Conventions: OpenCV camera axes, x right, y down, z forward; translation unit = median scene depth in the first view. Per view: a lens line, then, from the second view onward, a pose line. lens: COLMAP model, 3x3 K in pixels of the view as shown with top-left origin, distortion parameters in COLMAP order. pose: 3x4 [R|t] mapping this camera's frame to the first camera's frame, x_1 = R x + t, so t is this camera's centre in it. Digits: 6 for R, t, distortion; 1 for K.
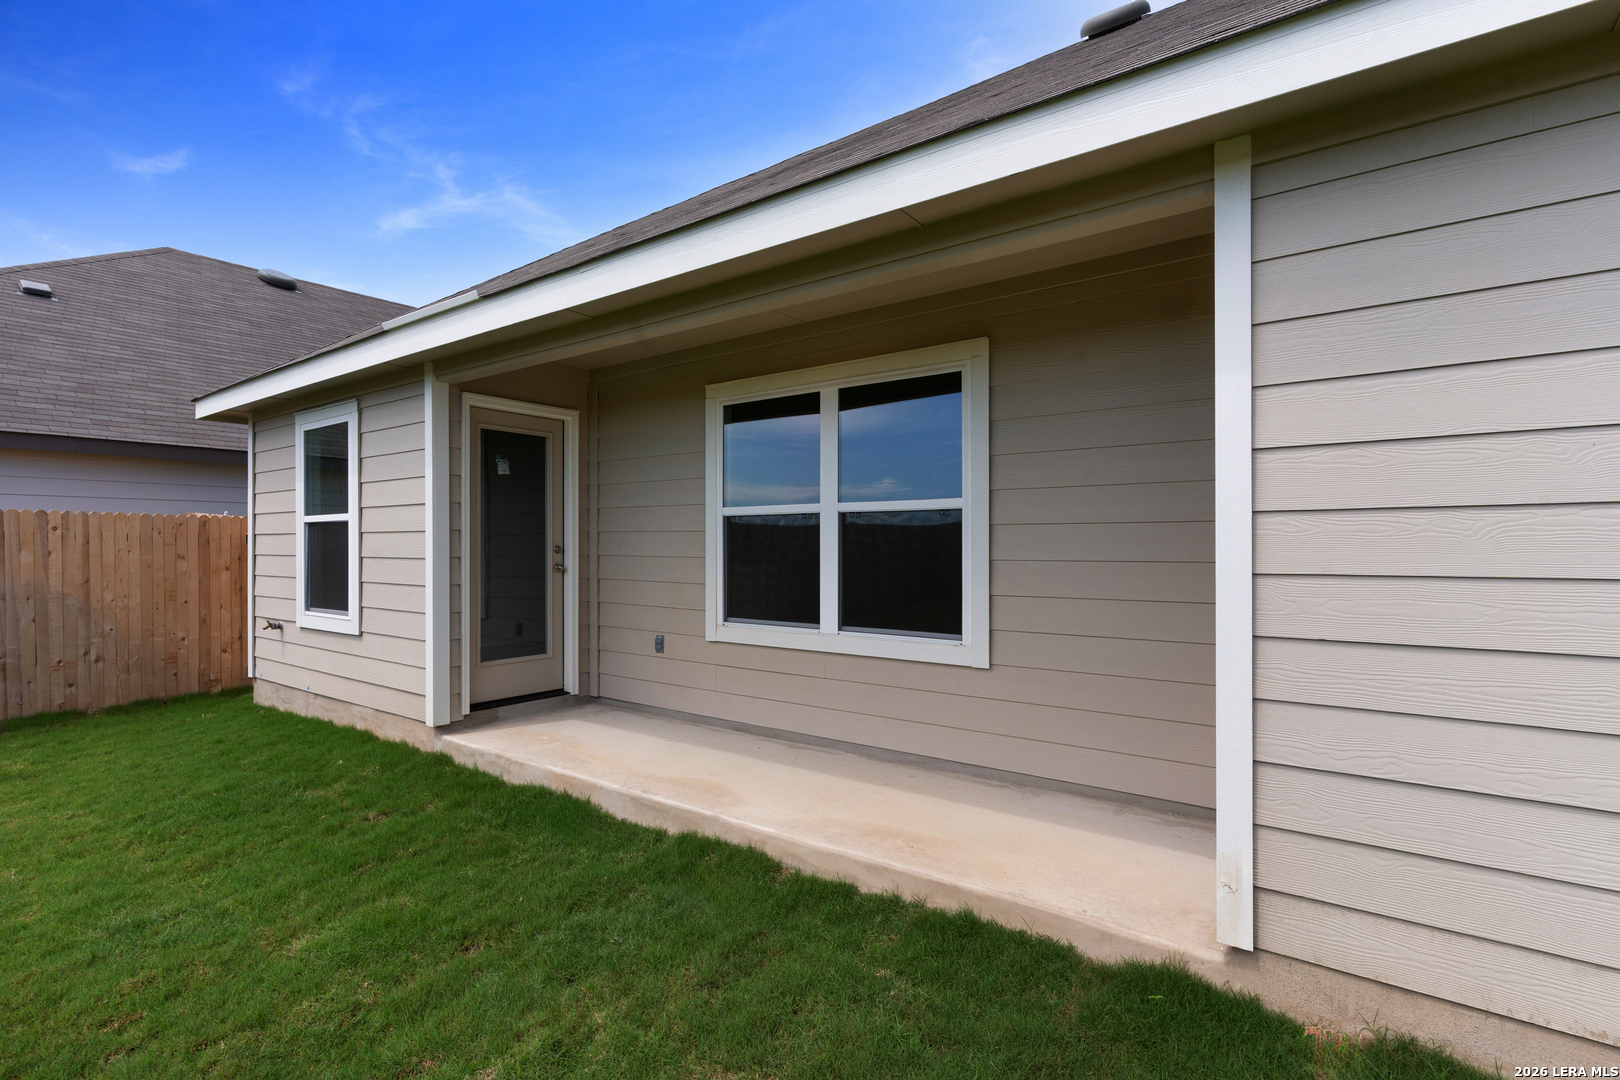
lens RADIAL K [[766.3, 0, 800.5], [0, 766.3, 544.8], [0, 0, 1]] dist [-0.001752, -0.000602]
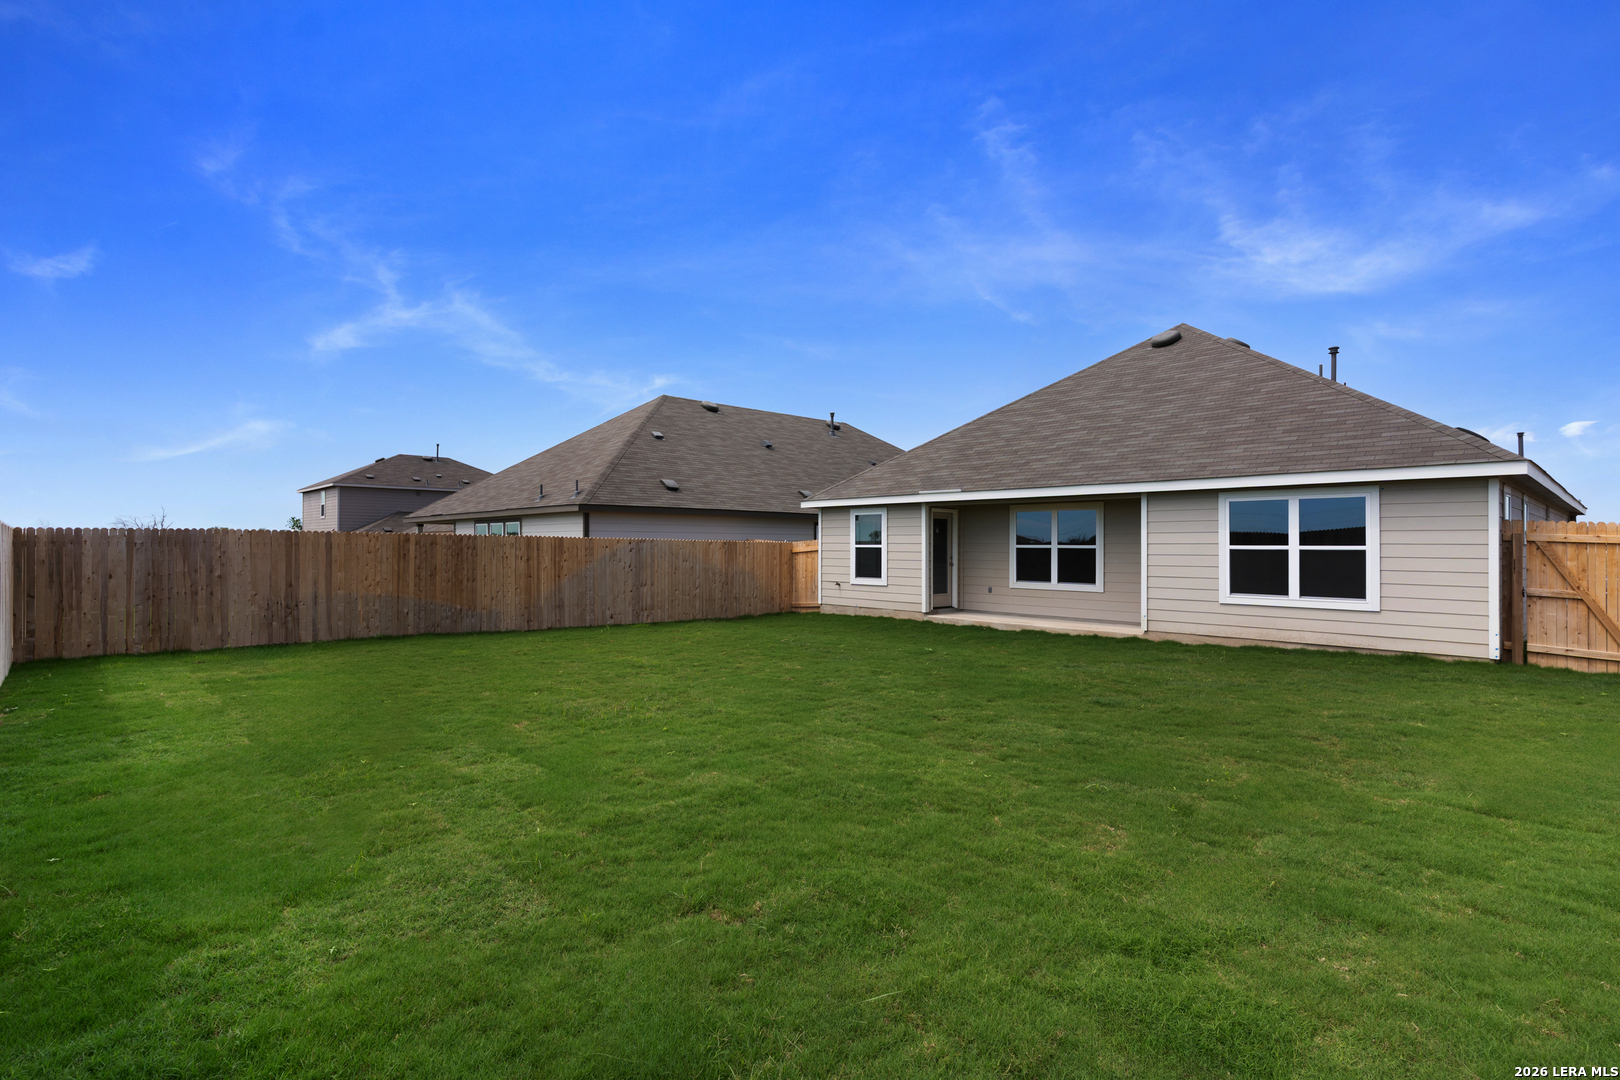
lens RADIAL K [[766.3, 0, 800.5], [0, 766.3, 544.8], [0, 0, 1]] dist [-0.001752, -0.000602]
pose [[0.983887, 0.006174, -0.178687, -0.384900], [-0.006597, 0.999977, -0.001772, -0.036026], [0.178672, 0.002922, 0.983904, -2.097331]]
